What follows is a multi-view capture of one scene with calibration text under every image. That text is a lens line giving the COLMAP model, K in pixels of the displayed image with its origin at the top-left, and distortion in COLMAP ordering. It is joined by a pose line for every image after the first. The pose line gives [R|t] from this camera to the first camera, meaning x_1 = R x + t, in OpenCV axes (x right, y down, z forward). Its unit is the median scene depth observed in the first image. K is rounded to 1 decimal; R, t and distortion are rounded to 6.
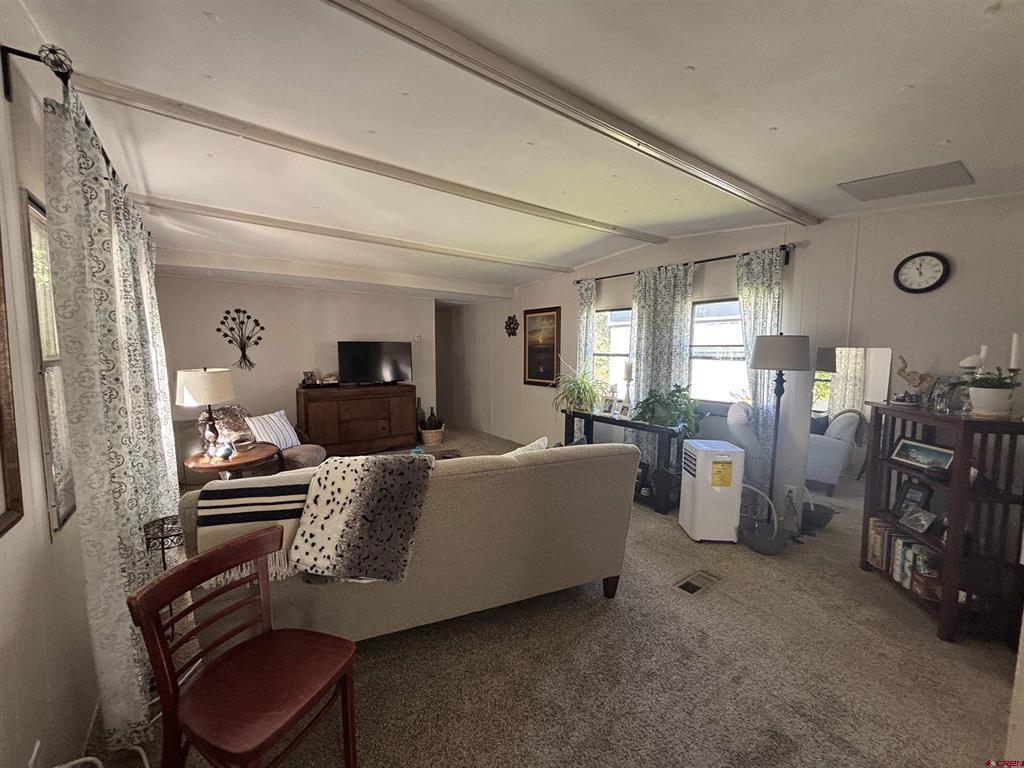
lens RADIAL K [[398.6, 0, 504.1], [0, 398.6, 385.8], [0, 0, 1]] dist [0.010064, -0.000014]
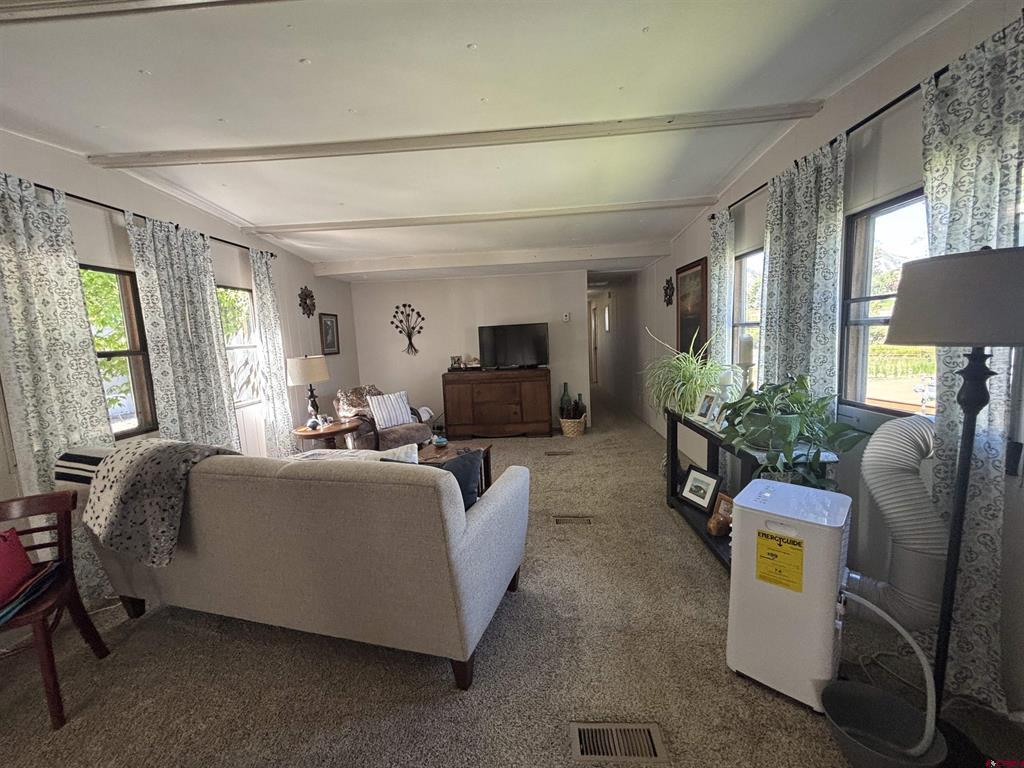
lens RADIAL K [[411.6, 0, 512.0], [0, 411.6, 384.0], [0, 0, 1]] dist [0.000030, 0.000369]
pose [[0.782957, 0.031466, -0.621280, 0.383410], [-0.005546, 0.999033, 0.043609, -0.010793], [0.622051, -0.030698, 0.782375, 0.262858]]
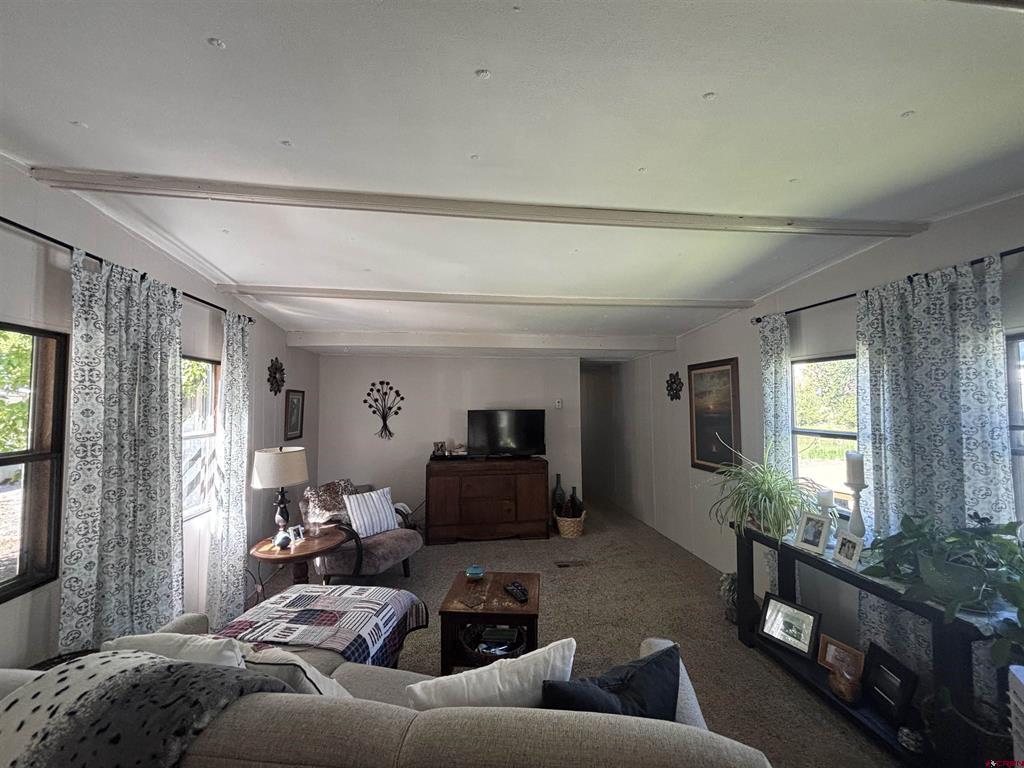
lens RADIAL K [[403.8, 0, 511.7], [0, 403.8, 386.9], [0, 0, 1]] dist [-0.001028, 0.000183]
pose [[0.882609, -0.032076, -0.469013, 0.144936], [-0.032714, 0.991061, -0.129340, -0.055912], [0.468969, 0.129500, 0.873669, 0.260908]]
